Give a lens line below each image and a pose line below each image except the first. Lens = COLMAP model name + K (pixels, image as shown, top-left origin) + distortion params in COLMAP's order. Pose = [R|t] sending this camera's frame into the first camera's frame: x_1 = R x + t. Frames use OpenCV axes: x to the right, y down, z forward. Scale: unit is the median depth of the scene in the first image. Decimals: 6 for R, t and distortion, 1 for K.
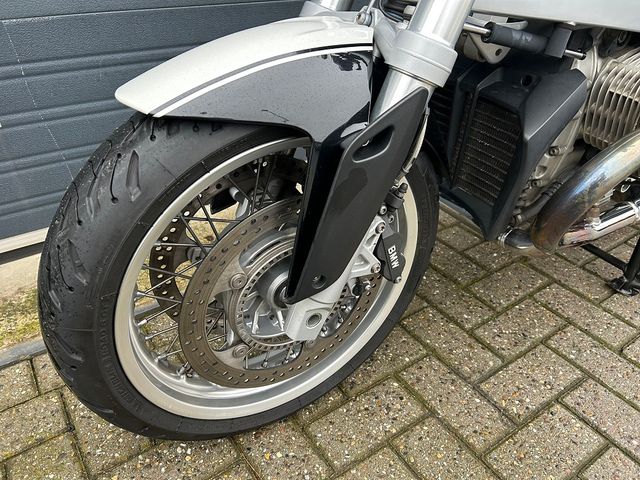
lens RADIAL K [[489.6, 0, 320.9], [0, 489.6, 236.3], [0, 0, 1]] dist [0.035184, -0.033488]
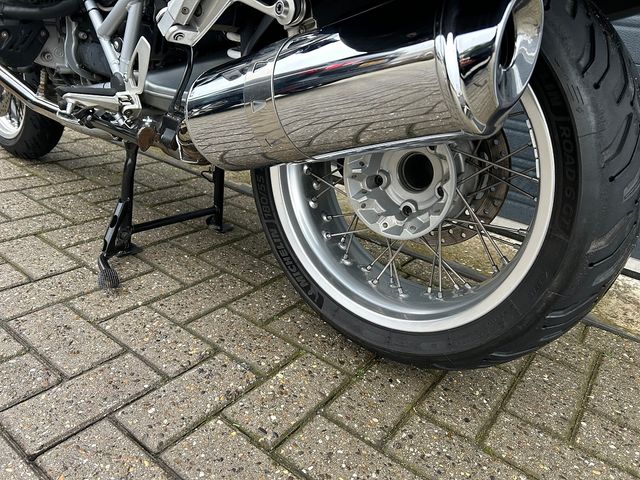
lens RADIAL K [[489.6, 0, 319.9], [0, 489.6, 239.4], [0, 0, 1]] dist [0.035184, -0.033488]
pose [[0.308746, 0.387712, -0.868536, 1.985510], [-0.598922, 0.788628, 0.139137, -0.353807], [0.738897, 0.477227, 0.475695, 1.026852]]
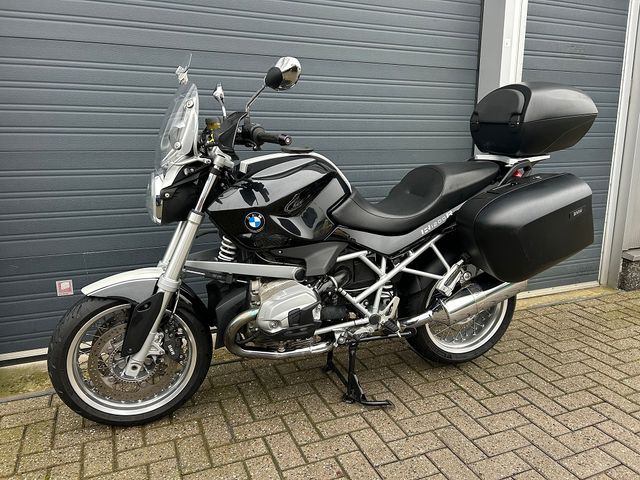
lens RADIAL K [[489.6, 0, 316.8], [0, 489.6, 234.3], [0, 0, 1]] dist [0.035184, -0.033488]
pose [[0.977870, 0.033491, -0.206517, 1.073340], [-0.104063, 0.934196, -0.341245, 0.210475], [0.181499, 0.355184, 0.917008, -1.151836]]
